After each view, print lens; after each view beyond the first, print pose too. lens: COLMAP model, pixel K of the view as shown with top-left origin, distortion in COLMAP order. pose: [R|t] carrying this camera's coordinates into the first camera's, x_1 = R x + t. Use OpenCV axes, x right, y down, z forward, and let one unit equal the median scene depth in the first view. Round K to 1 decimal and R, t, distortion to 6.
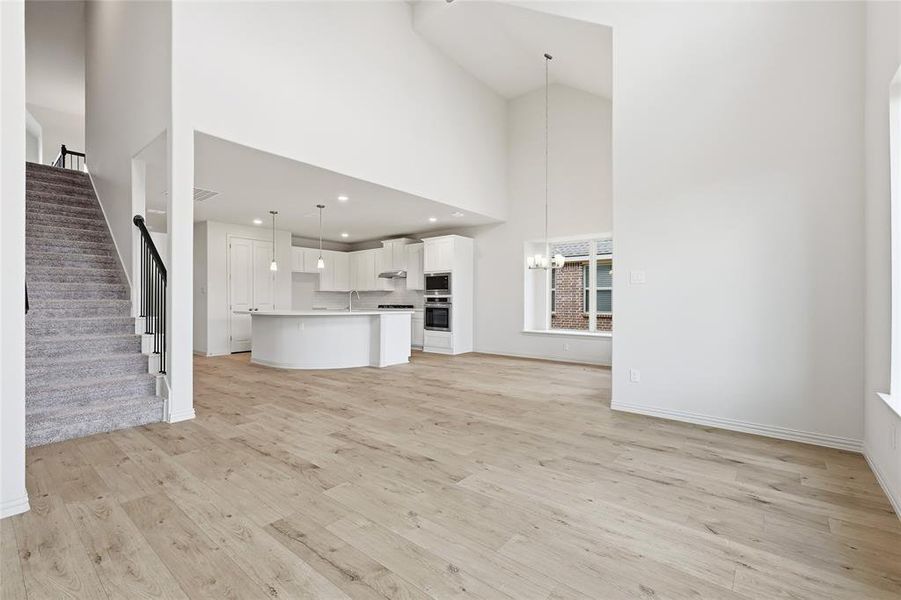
lens RADIAL K [[399.6, 0, 452.9], [0, 399.6, 300.2], [0, 0, 1]] dist [0.005770, 0.000460]
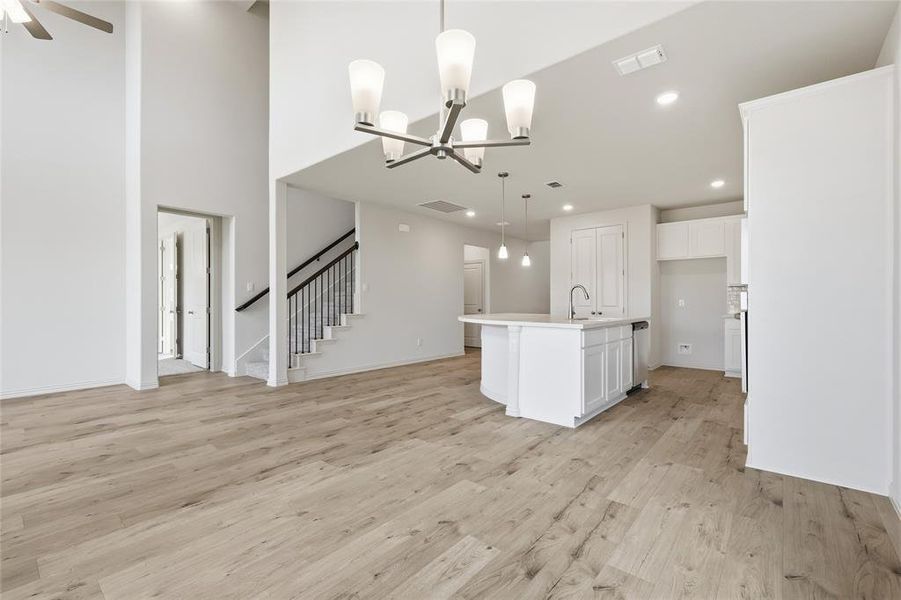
lens RADIAL K [[399.6, 0, 452.5], [0, 399.6, 300.8], [0, 0, 1]] dist [0.005770, 0.000460]
pose [[0.000666, -0.002681, -0.999996, 0.336283], [-0.003451, 0.999990, -0.002684, 0.000652], [0.999994, 0.003453, 0.000656, 0.748804]]
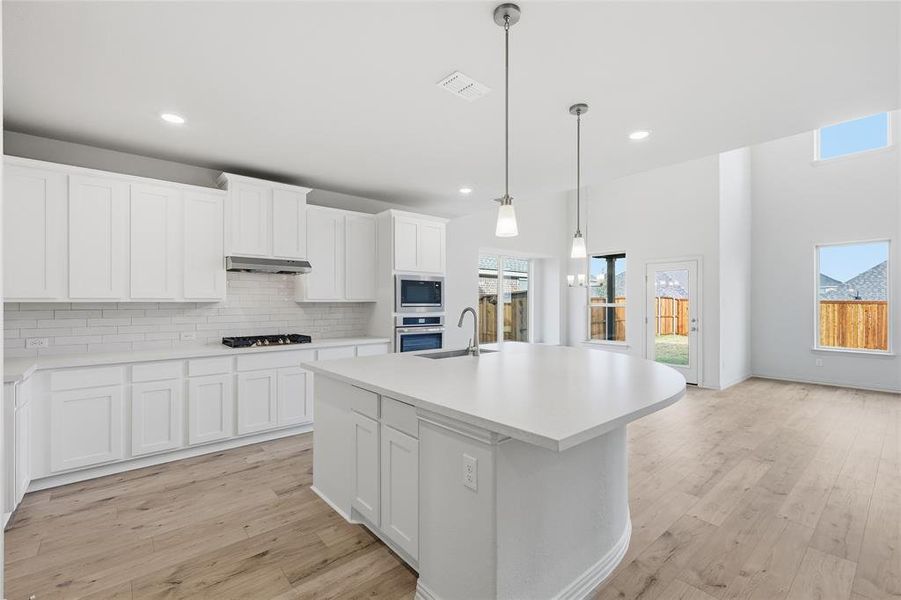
lens RADIAL K [[399.6, 0, 451.0], [0, 399.6, 300.9], [0, 0, 1]] dist [0.005770, 0.000460]
pose [[0.157851, 0.000582, 0.987463, -0.635290], [0.001821, 0.999998, -0.000880, -0.030343], [-0.987461, 0.001937, 0.157849, 0.882957]]
